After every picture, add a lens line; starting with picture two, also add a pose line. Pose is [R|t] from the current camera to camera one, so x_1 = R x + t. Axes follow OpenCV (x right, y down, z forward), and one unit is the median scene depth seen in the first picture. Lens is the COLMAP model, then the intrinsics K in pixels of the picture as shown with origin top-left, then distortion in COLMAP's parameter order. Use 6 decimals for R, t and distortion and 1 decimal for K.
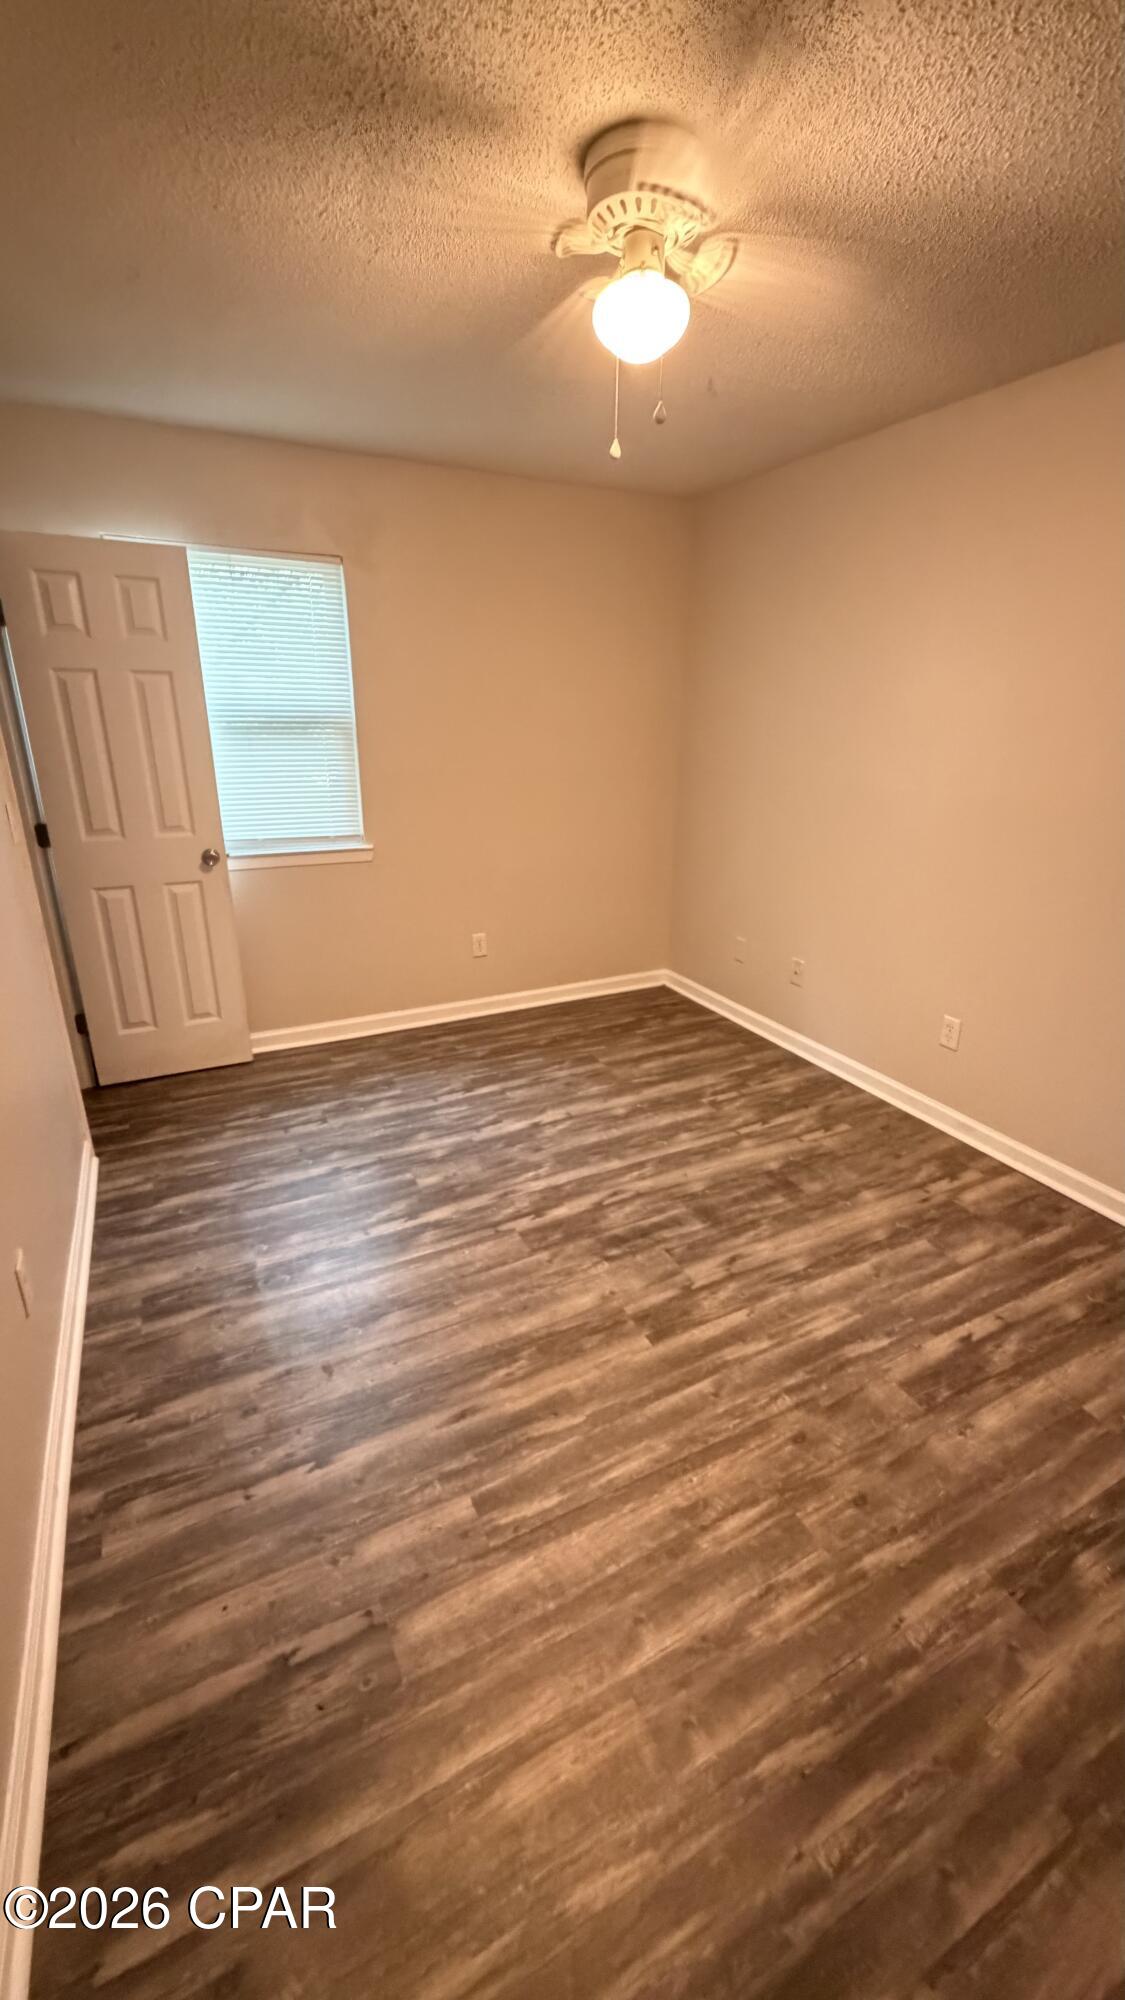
lens RADIAL K [[800.5, 0, 569.3], [0, 800.5, 996.2], [0, 0, 1]] dist [0.000484, 0.000491]
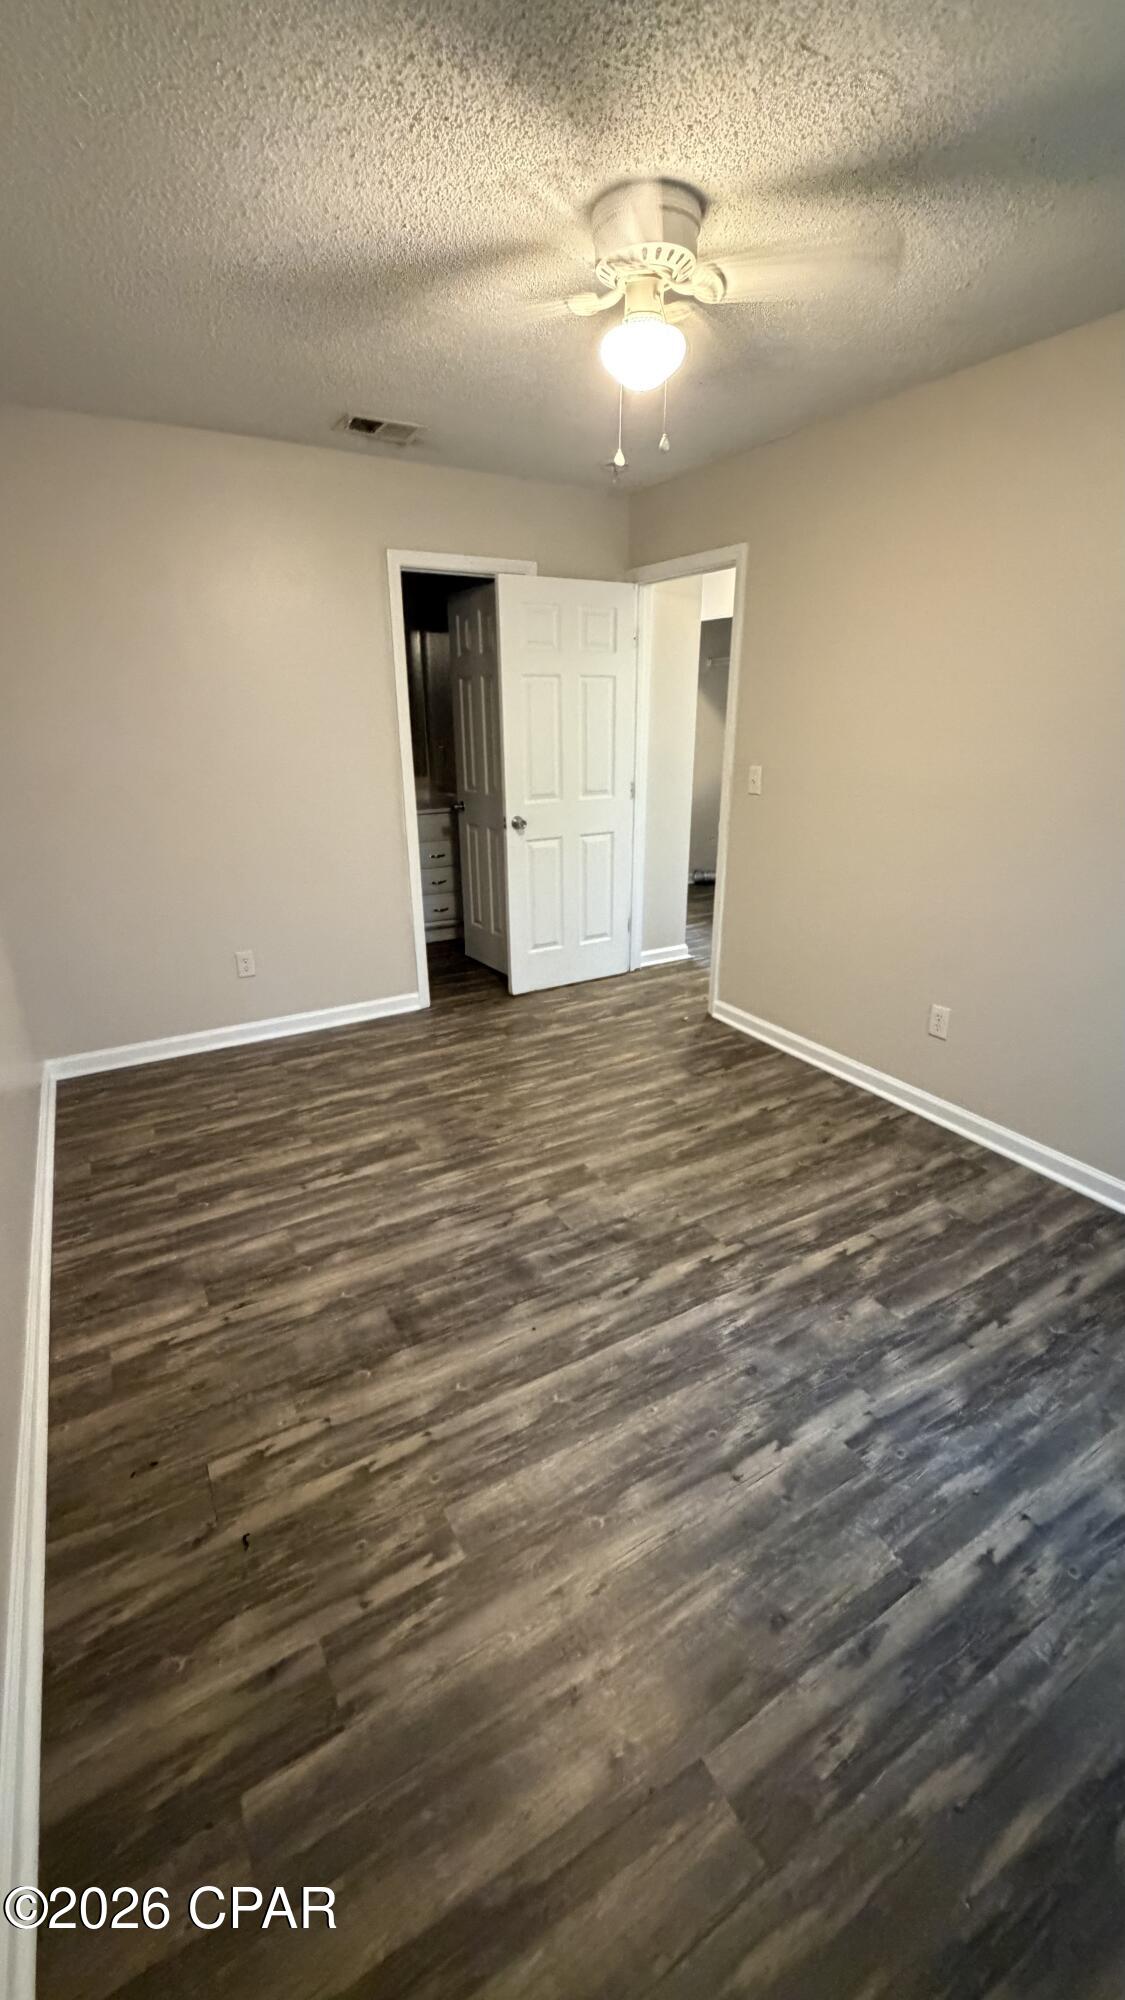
lens RADIAL K [[800.5, 0, 569.3], [0, 800.5, 996.2], [0, 0, 1]] dist [0.000484, 0.000491]
pose [[-0.997922, 0.016083, -0.062391, 0.170769], [-0.027538, 0.768981, 0.638679, -0.537825], [0.058249, 0.639070, -0.766940, 1.523170]]
